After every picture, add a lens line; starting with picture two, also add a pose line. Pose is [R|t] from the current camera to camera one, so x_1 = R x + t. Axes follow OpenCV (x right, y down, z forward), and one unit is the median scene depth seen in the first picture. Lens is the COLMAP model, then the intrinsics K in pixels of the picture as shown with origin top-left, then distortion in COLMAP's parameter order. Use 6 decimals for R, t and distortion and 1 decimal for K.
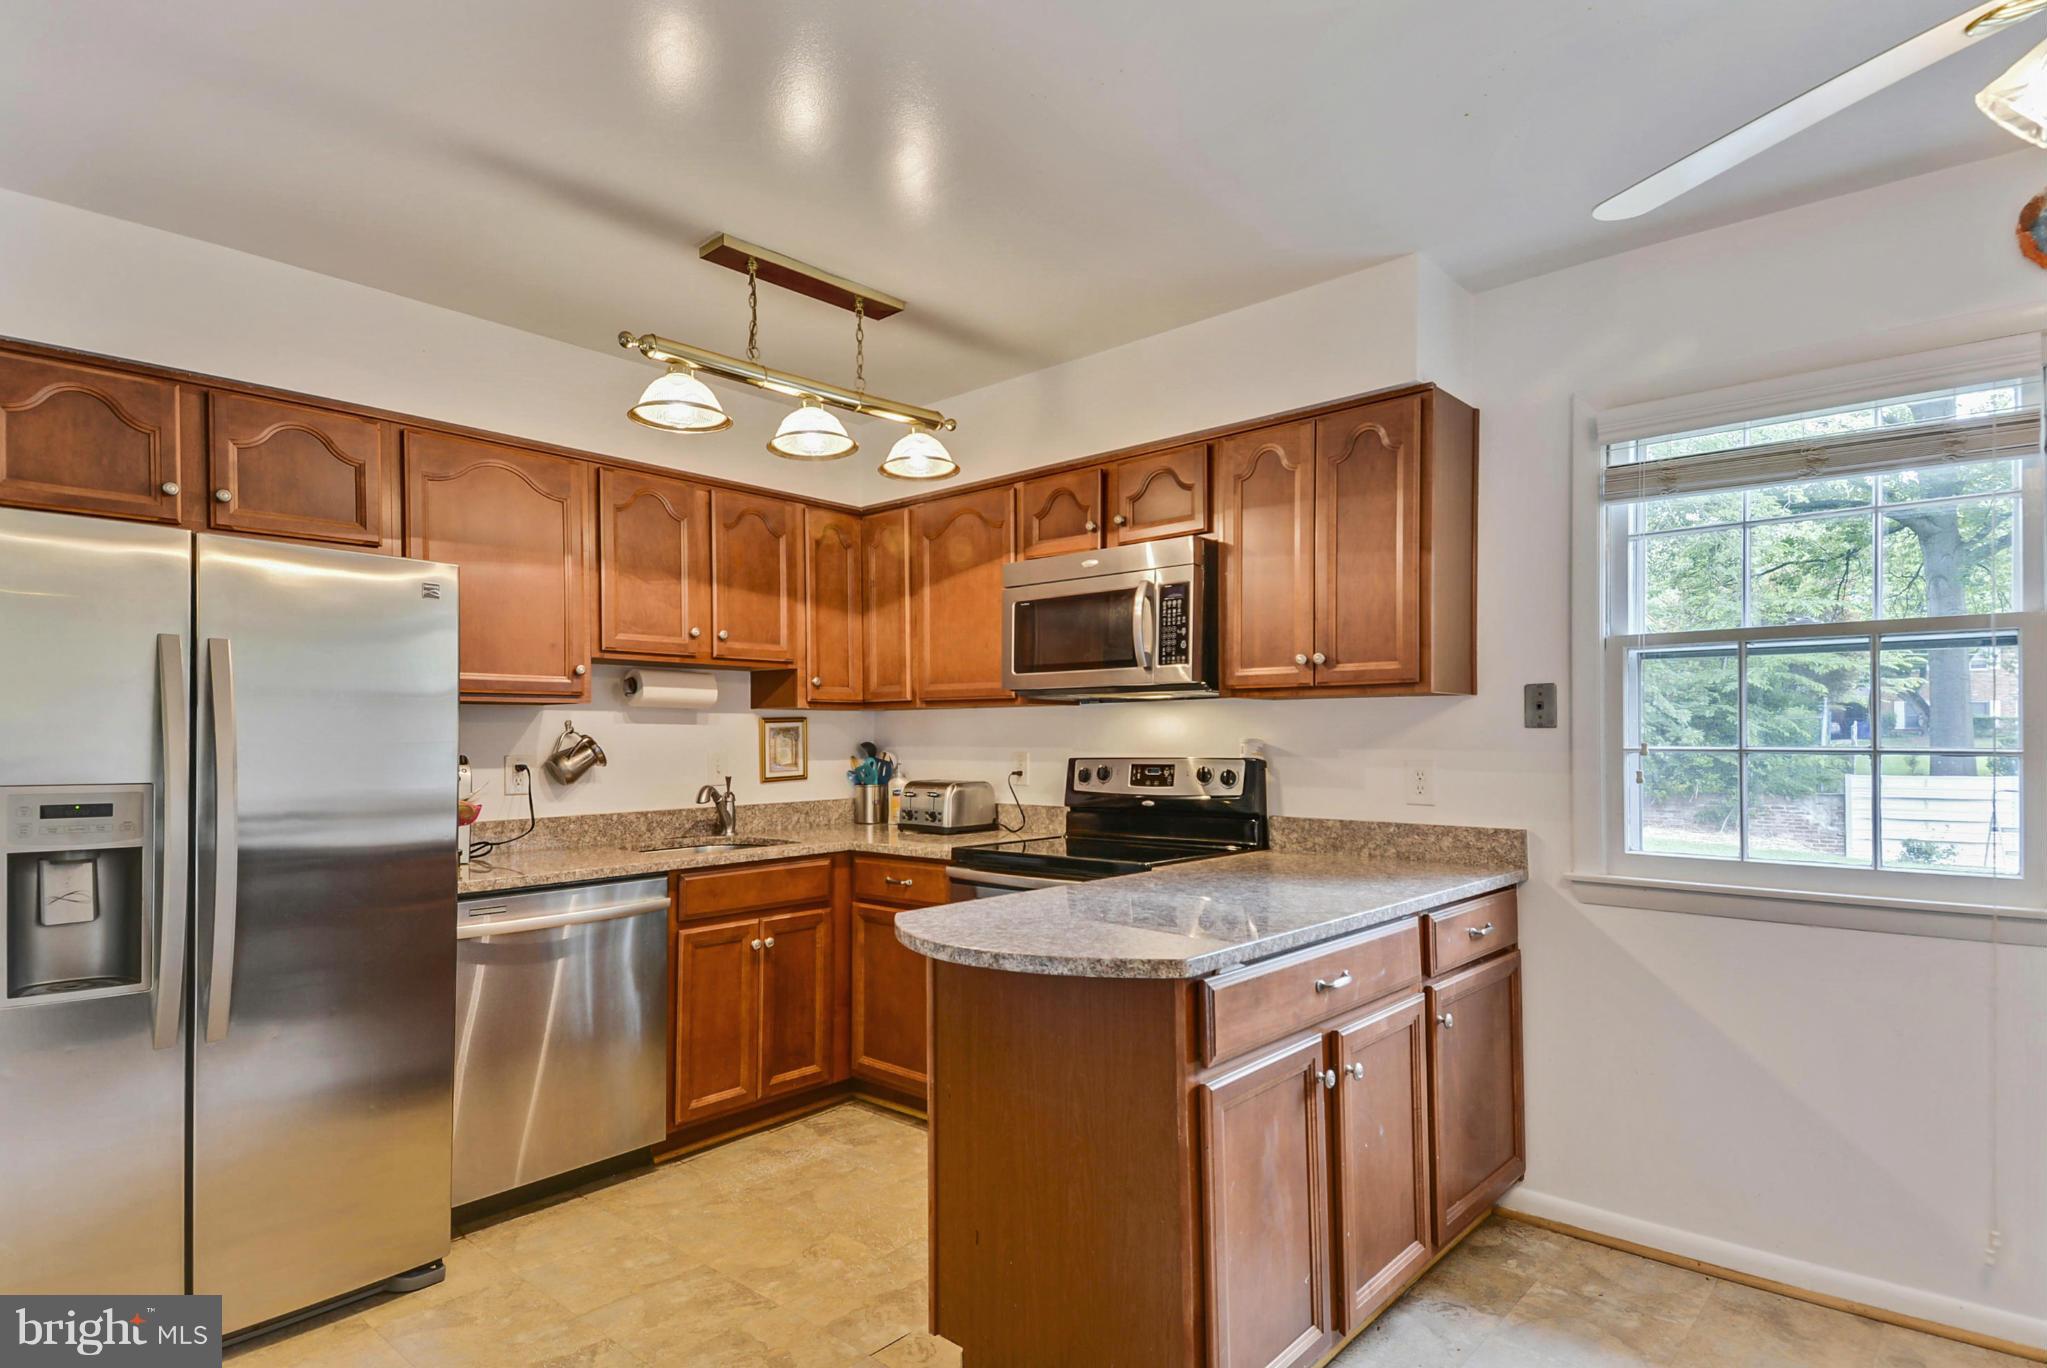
lens RADIAL K [[1073.0, 0, 1021.1], [0, 1073.0, 717.7], [0, 0, 1]] dist [0.106578, -0.075409]
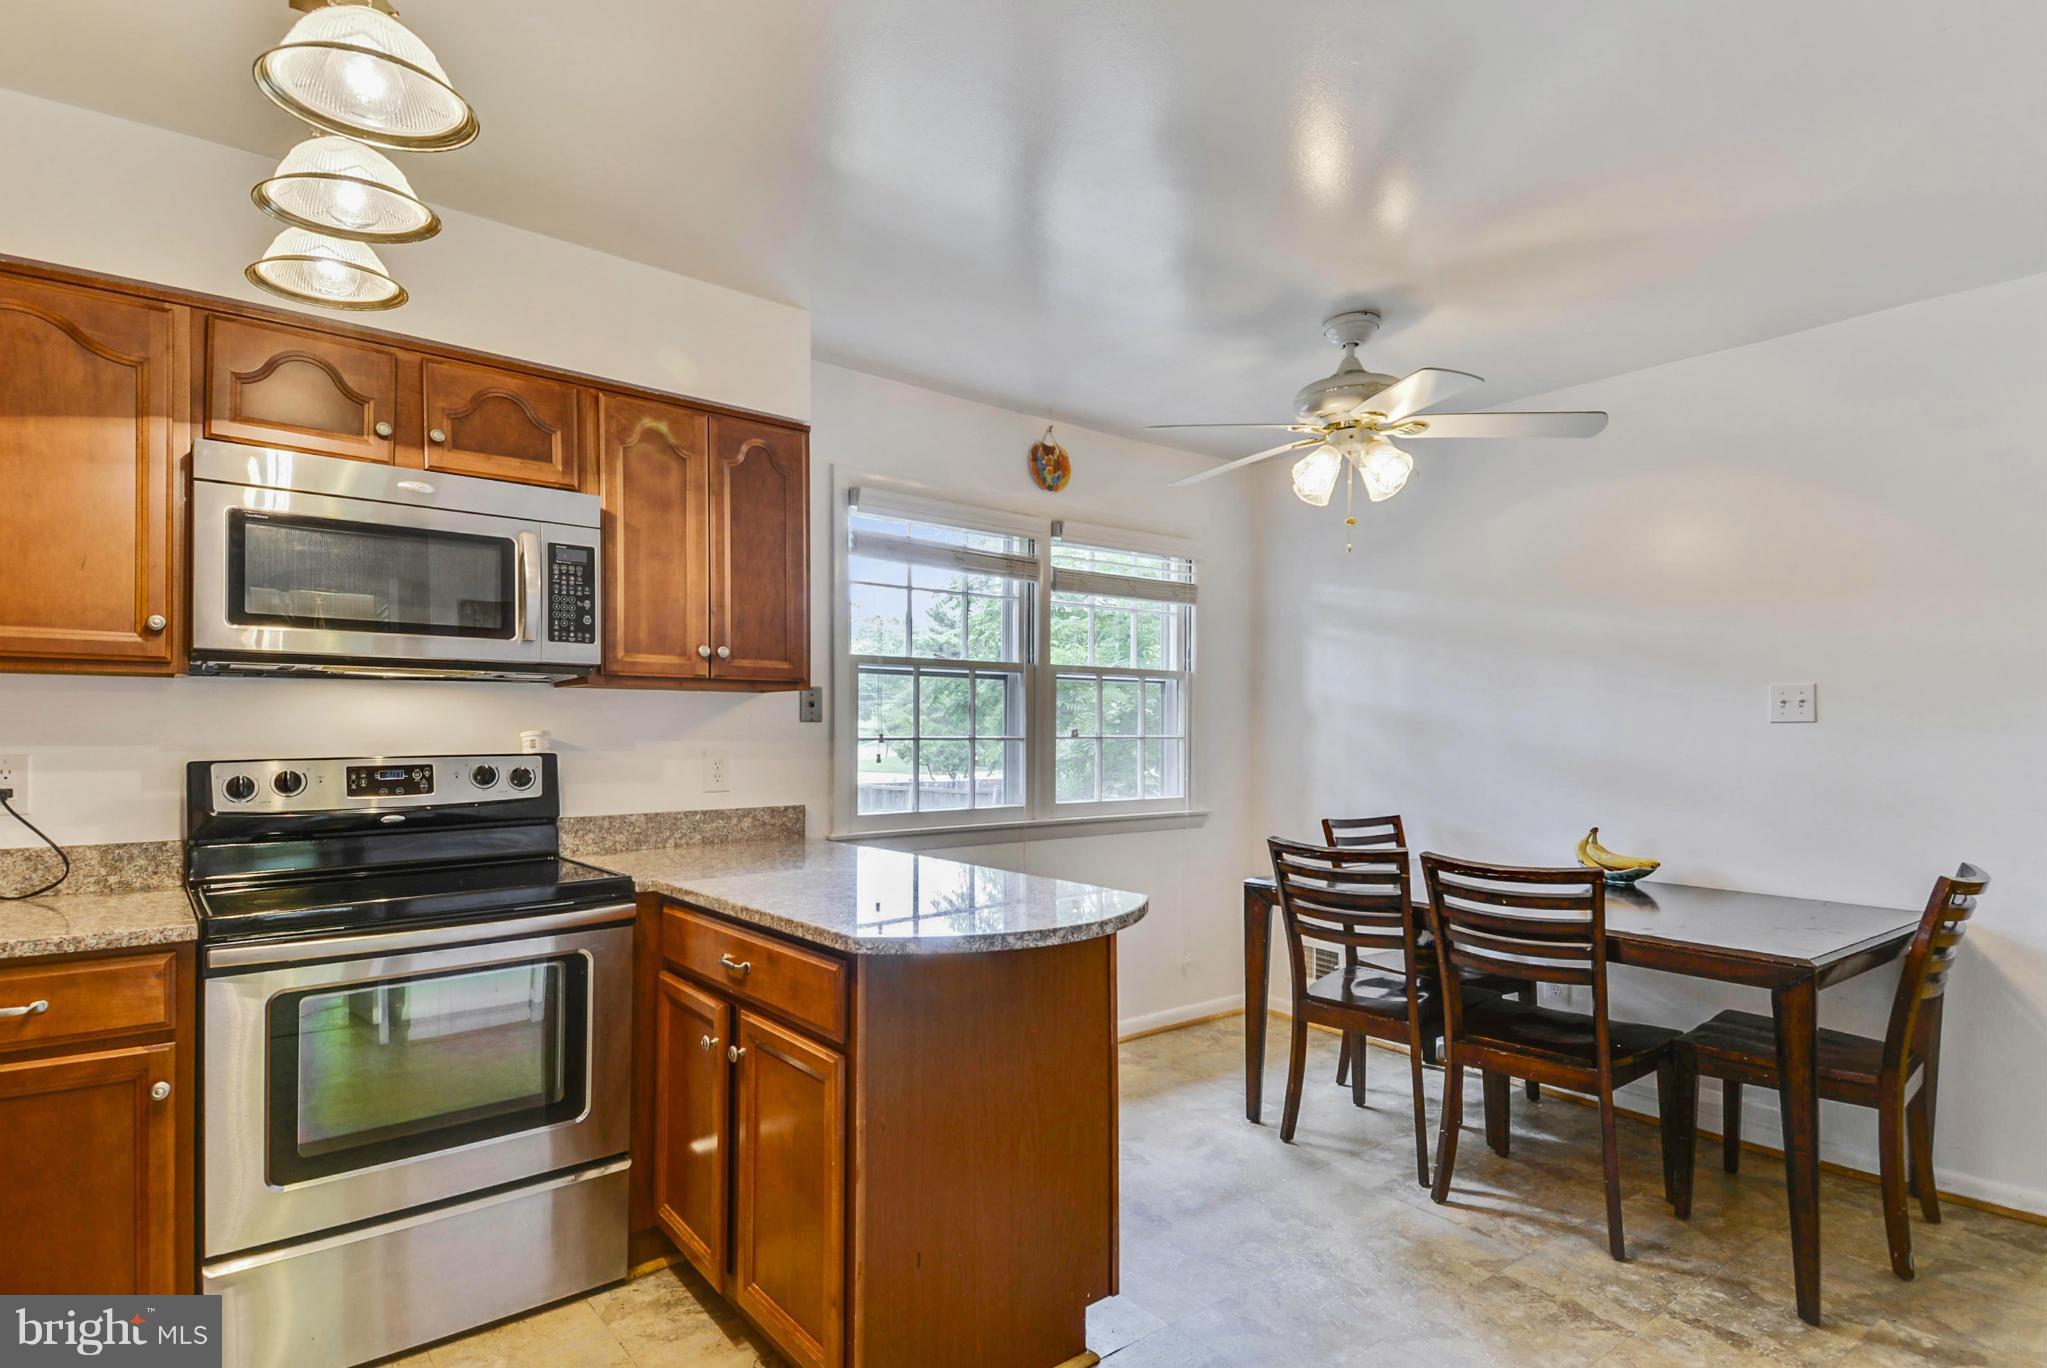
lens RADIAL K [[1073.0, 0, 1021.1], [0, 1073.0, 717.7], [0, 0, 1]] dist [0.106578, -0.075409]
pose [[0.162660, 0.016129, 0.986550, -0.644841], [-0.018192, 0.999745, -0.013346, 0.014687], [-0.986514, -0.015776, 0.162912, 0.519161]]
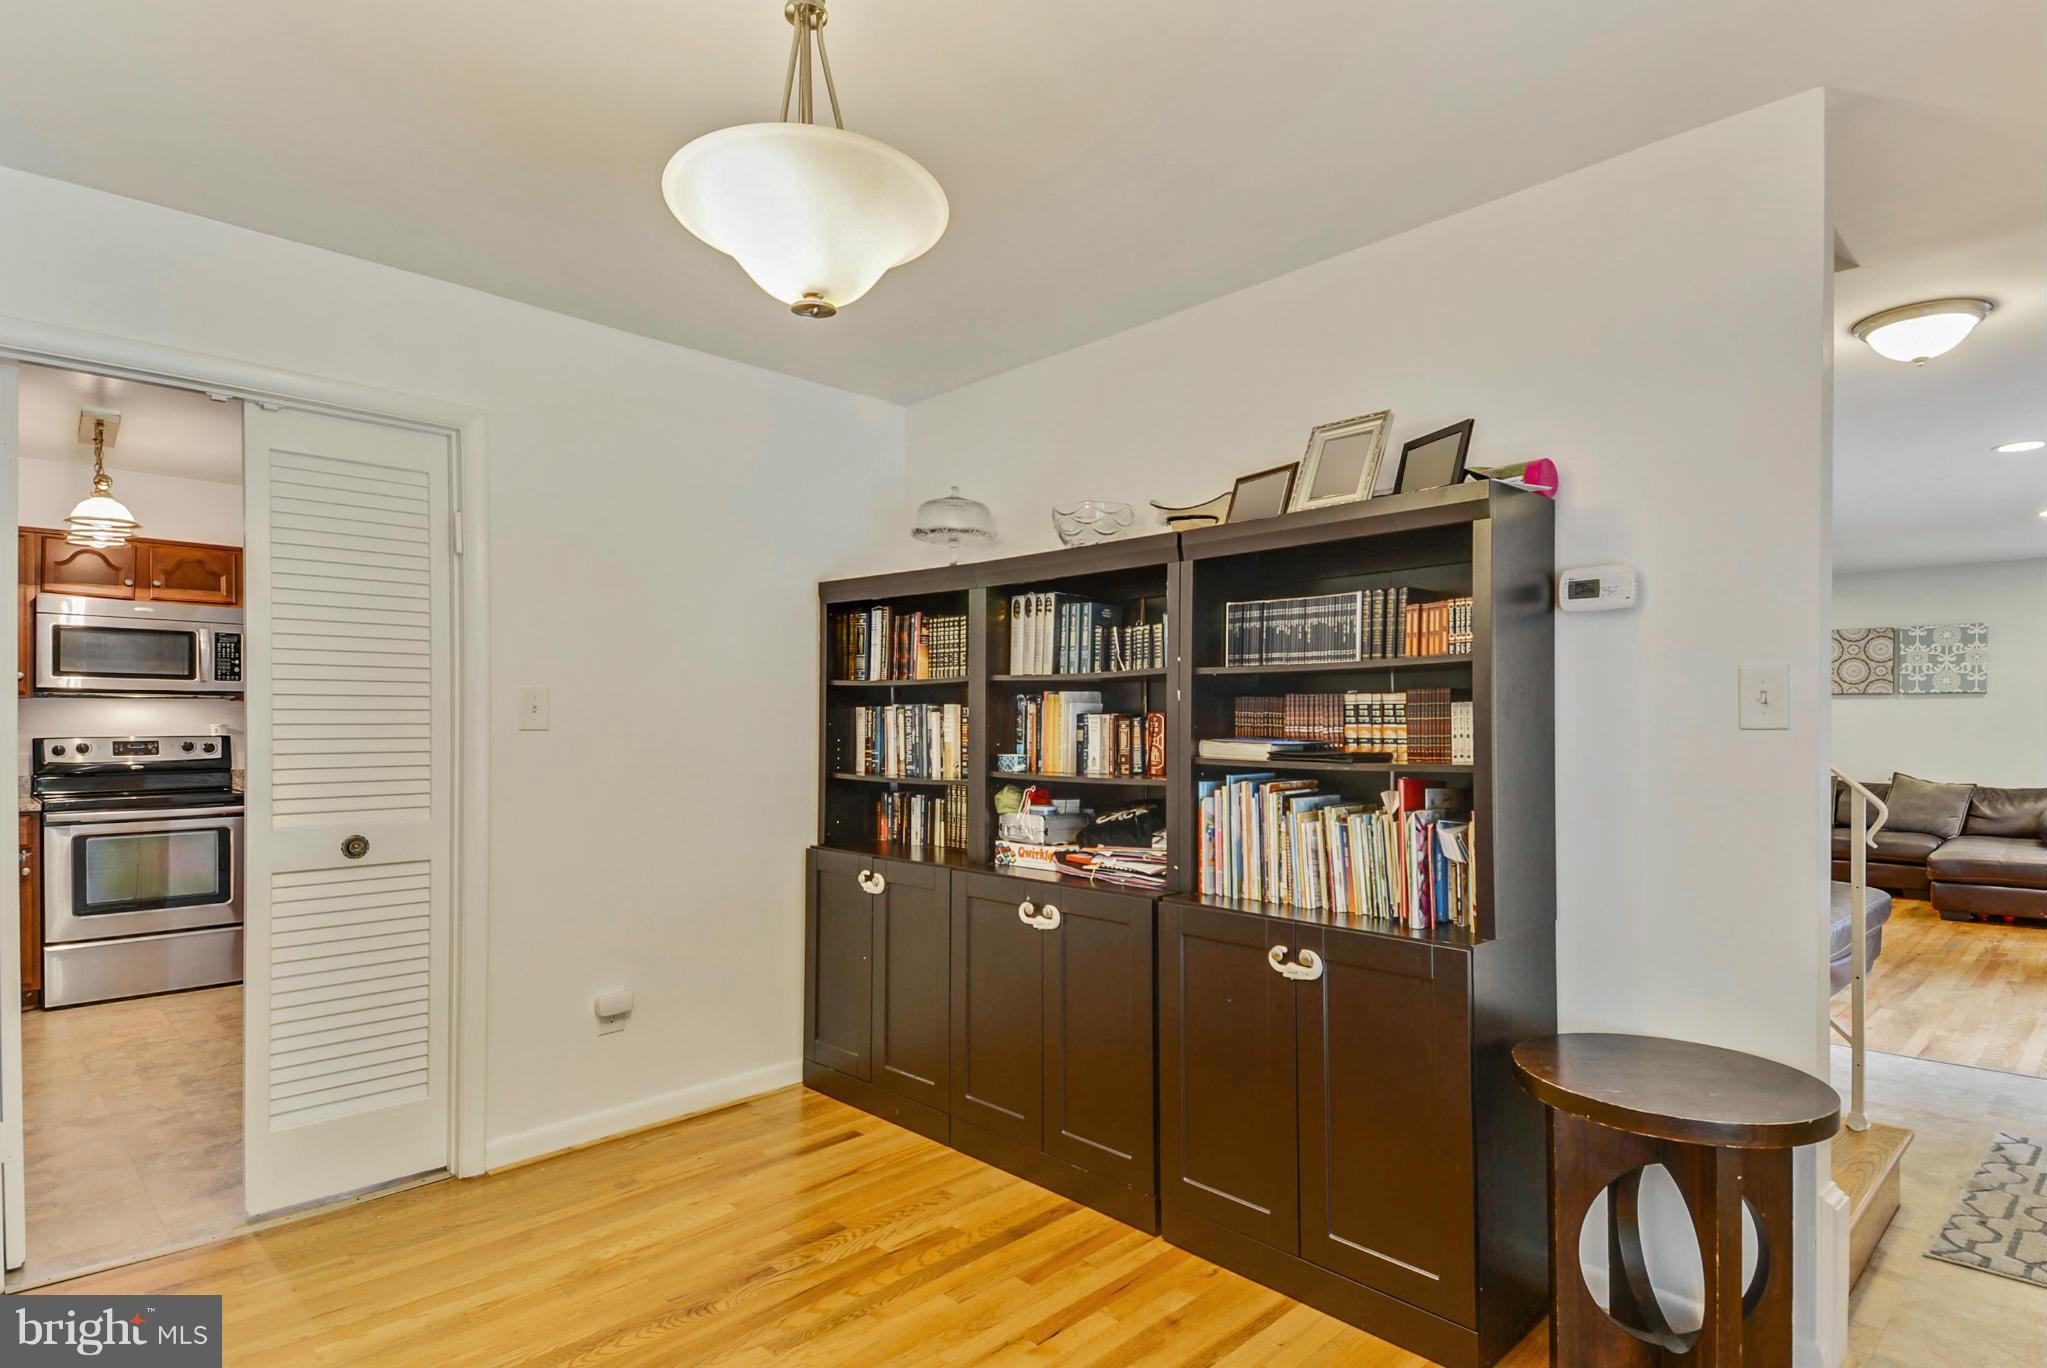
lens RADIAL K [[1073.0, 0, 1021.1], [0, 1073.0, 717.7], [0, 0, 1]] dist [0.106578, -0.075409]
pose [[0.063482, 0.010160, 0.997931, -1.563383], [-0.015938, 0.999831, -0.009165, 0.006163], [-0.997856, -0.015323, 0.063633, -0.383283]]
